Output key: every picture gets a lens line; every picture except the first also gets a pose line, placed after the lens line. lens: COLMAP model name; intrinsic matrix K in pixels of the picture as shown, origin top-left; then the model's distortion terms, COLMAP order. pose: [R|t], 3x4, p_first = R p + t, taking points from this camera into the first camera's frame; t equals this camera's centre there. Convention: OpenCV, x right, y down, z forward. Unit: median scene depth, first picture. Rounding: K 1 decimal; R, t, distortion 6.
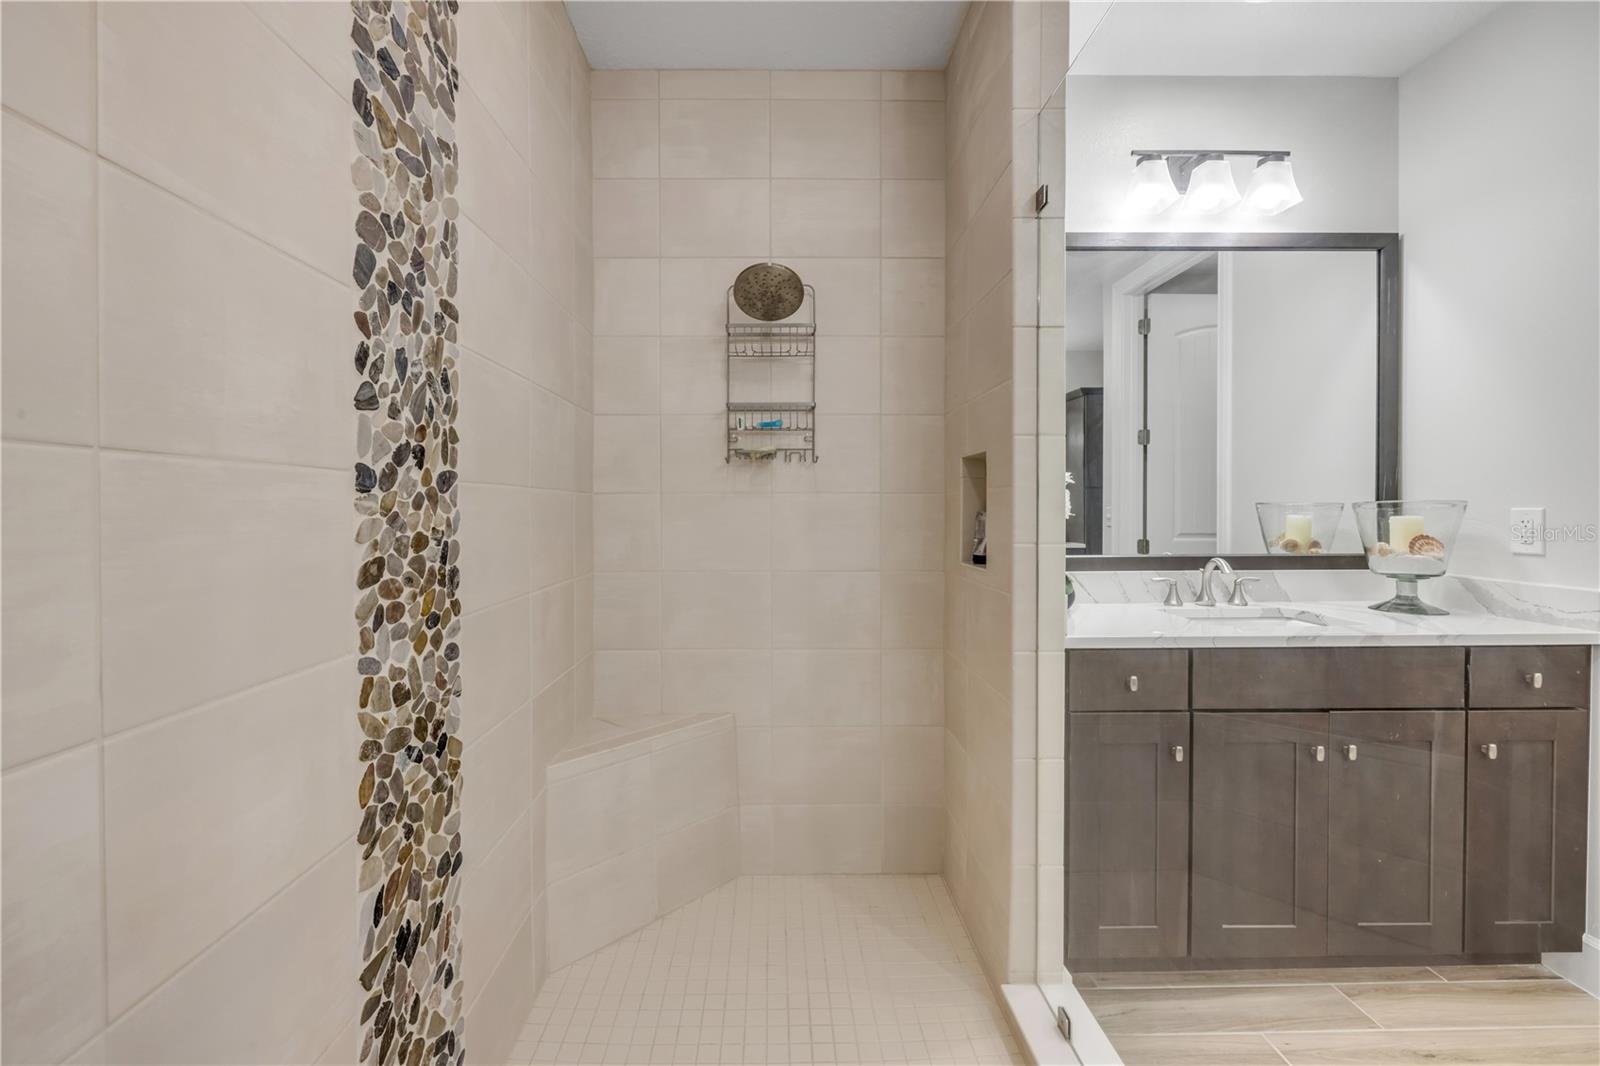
lens RADIAL K [[684.3, 0, 794.9], [0, 684.3, 516.0], [0, 0, 1]] dist [-0.000613, -0.000211]
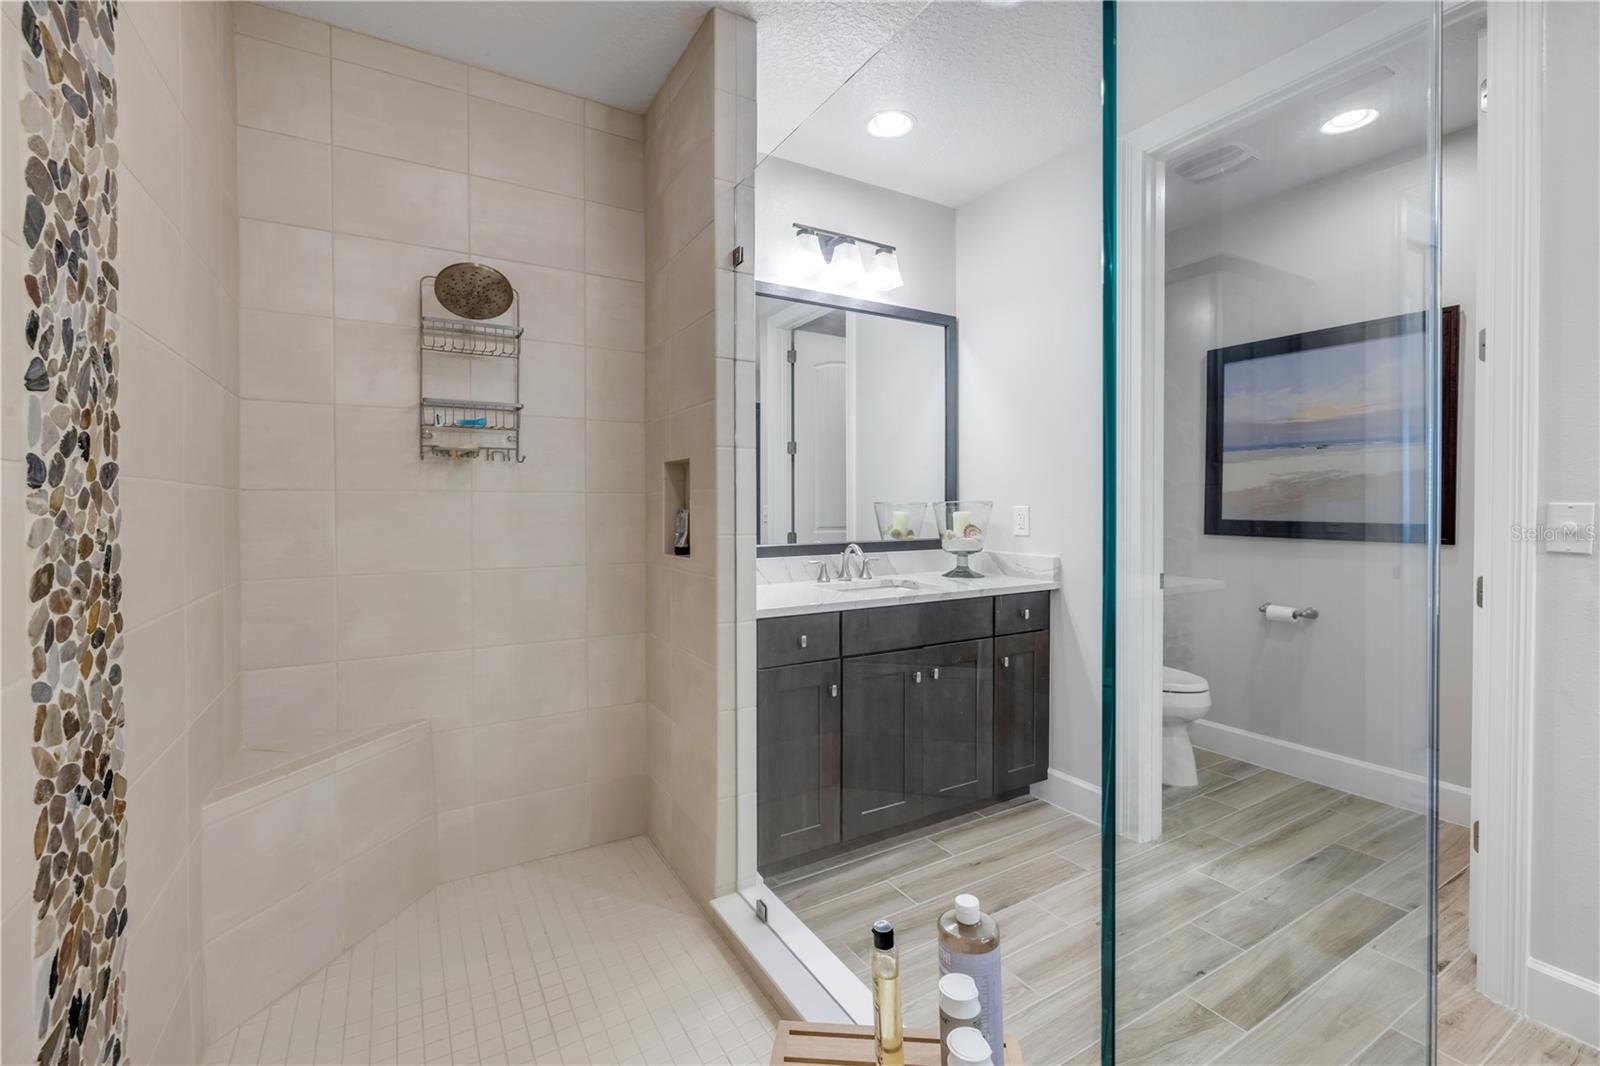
lens RADIAL K [[662.7, 0, 796.4], [0, 662.7, 513.3], [0, 0, 1]] dist [-0.001766, -0.000042]
pose [[0.880755, -0.005358, 0.473542, -0.140332], [0.006121, 0.999981, -0.000069, 0.002119], [-0.473533, 0.002959, 0.880771, -0.128157]]
